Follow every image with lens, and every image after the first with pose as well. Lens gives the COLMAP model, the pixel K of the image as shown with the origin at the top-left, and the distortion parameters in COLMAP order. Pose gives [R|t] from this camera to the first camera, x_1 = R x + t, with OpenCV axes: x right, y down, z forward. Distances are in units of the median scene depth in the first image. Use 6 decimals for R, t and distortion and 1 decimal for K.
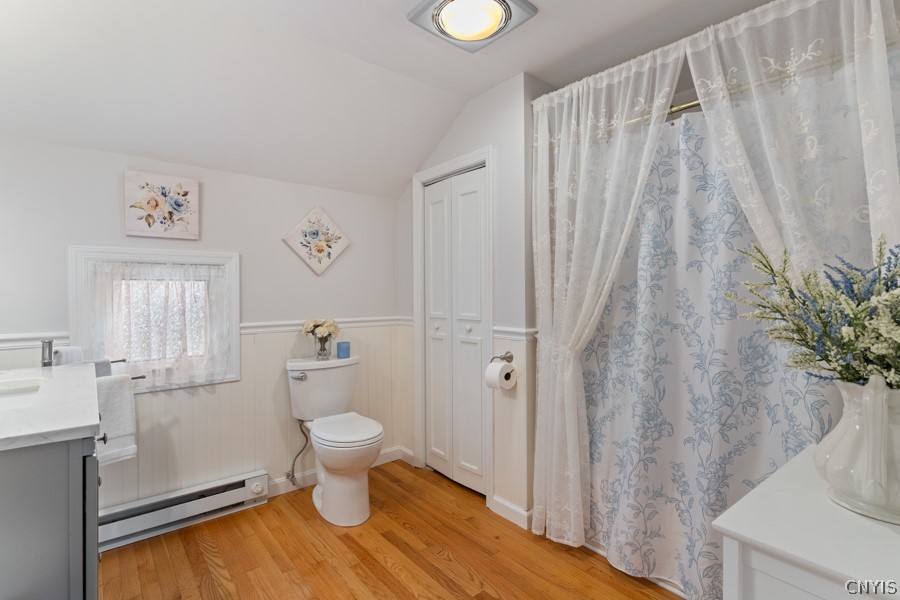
lens RADIAL K [[433.5, 0, 451.3], [0, 433.5, 295.6], [0, 0, 1]] dist [0.002796, 0.000223]
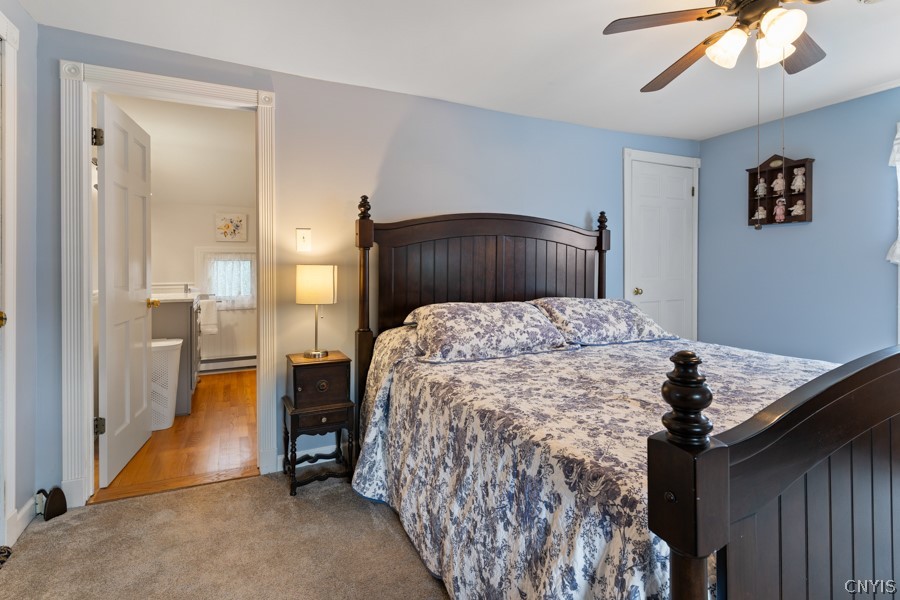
lens RADIAL K [[433.5, 0, 445.0], [0, 433.5, 268.5], [0, 0, 1]] dist [0.002796, 0.000223]
pose [[0.969960, 0.003154, -0.243242, 0.951305], [-0.001063, 0.999961, 0.008726, -0.015999], [0.243261, -0.008205, 0.969926, -0.901799]]
